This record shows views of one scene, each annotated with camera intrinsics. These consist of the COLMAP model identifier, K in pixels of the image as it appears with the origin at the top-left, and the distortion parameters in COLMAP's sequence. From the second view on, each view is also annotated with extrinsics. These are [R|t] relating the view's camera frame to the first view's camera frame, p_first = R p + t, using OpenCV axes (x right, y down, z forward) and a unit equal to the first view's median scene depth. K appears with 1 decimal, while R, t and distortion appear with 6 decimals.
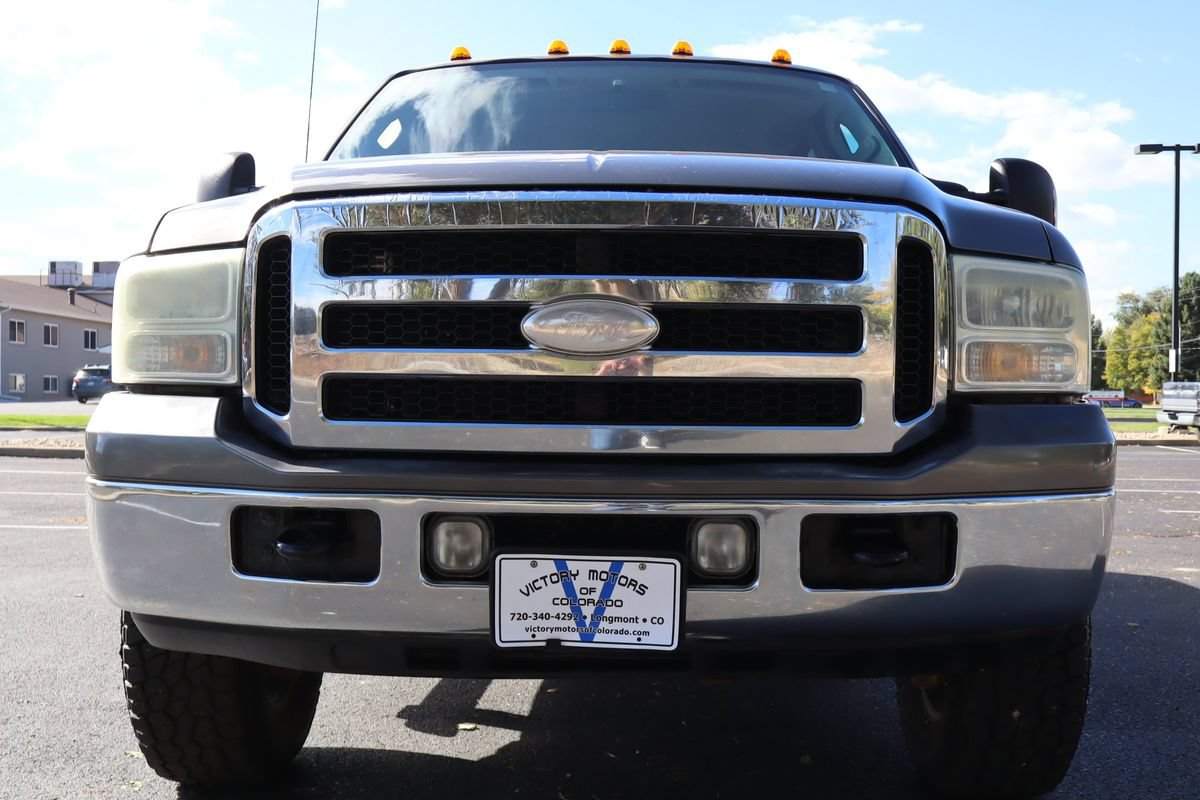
lens RADIAL K [[1519.0, 0, 600.0], [0, 1519.0, 400.0], [0, 0, 1]] dist [-0.008383, 0.033205]
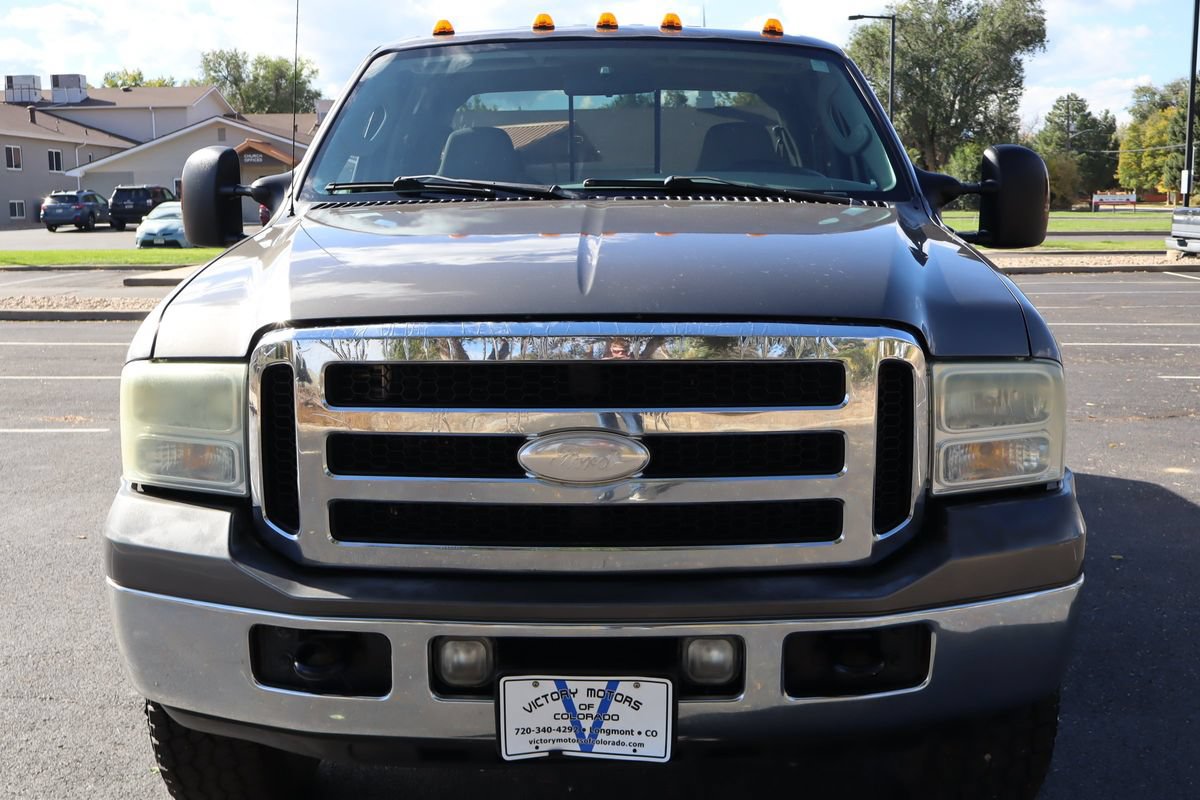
lens RADIAL K [[1591.9, 0, 600.0], [0, 1591.9, 400.0], [0, 0, 1]] dist [0.006123, -0.012906]
pose [[0.999835, -0.017822, 0.003550, 0.001395], [0.017019, 0.986830, 0.160863, -0.249524], [-0.006371, -0.160776, 0.986970, -0.072912]]
